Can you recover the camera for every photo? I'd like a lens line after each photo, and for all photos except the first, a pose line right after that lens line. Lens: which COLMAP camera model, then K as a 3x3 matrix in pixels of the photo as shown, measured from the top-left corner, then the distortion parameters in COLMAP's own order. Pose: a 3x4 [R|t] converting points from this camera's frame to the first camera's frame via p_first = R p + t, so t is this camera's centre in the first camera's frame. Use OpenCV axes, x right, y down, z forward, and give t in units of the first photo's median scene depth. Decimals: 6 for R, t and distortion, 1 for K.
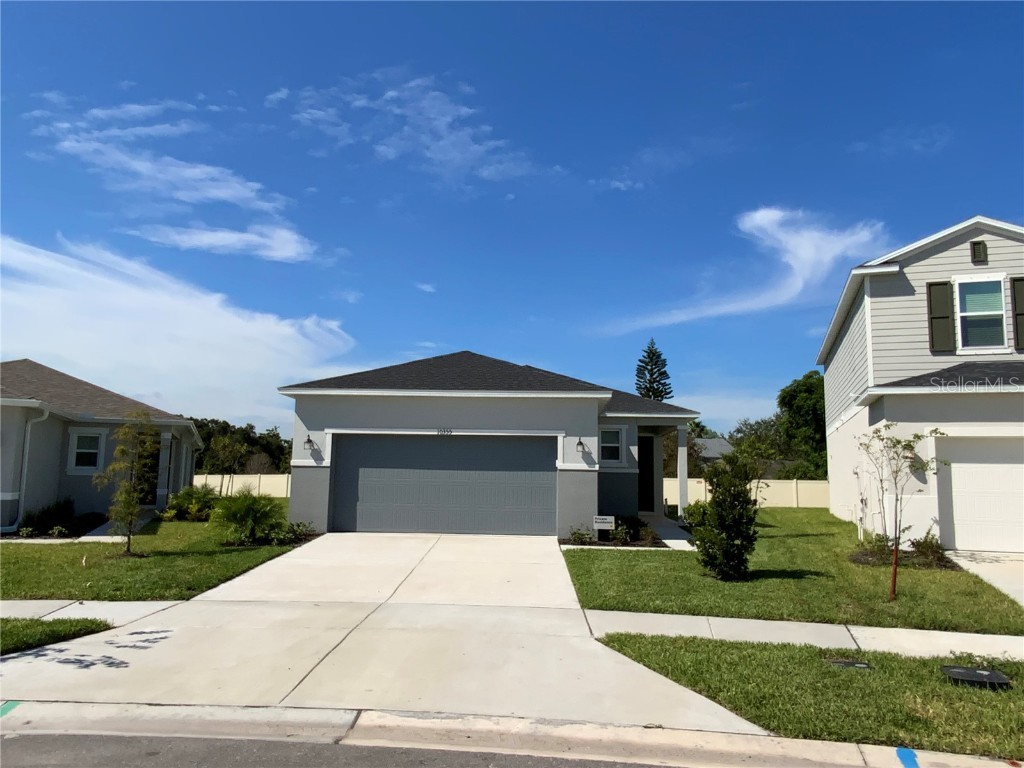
lens RADIAL K [[728.4, 0, 511.7], [0, 728.4, 383.9], [0, 0, 1]] dist [0.042784, -0.006030]
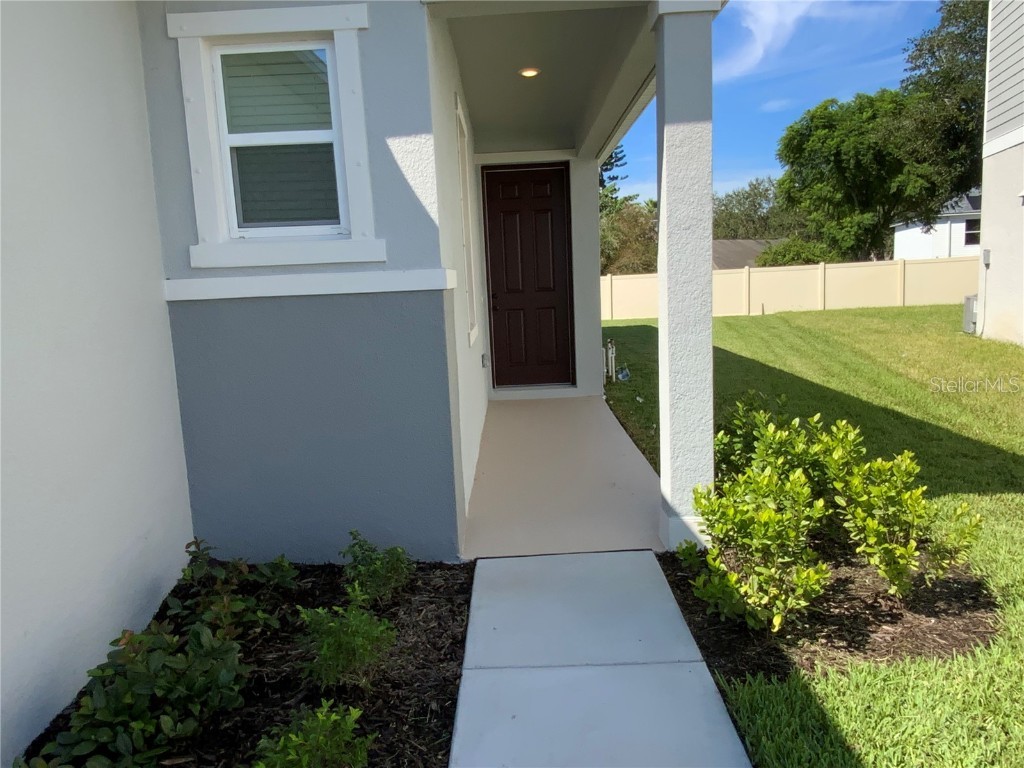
lens RADIAL K [[728.4, 0, 511.1], [0, 728.4, 382.3], [0, 0, 1]] dist [0.042784, -0.006030]
pose [[0.996514, -0.066454, 0.050434, 0.072182], [0.050555, 0.961930, 0.268579, 0.038706], [-0.066362, -0.265093, 0.961937, 0.321068]]
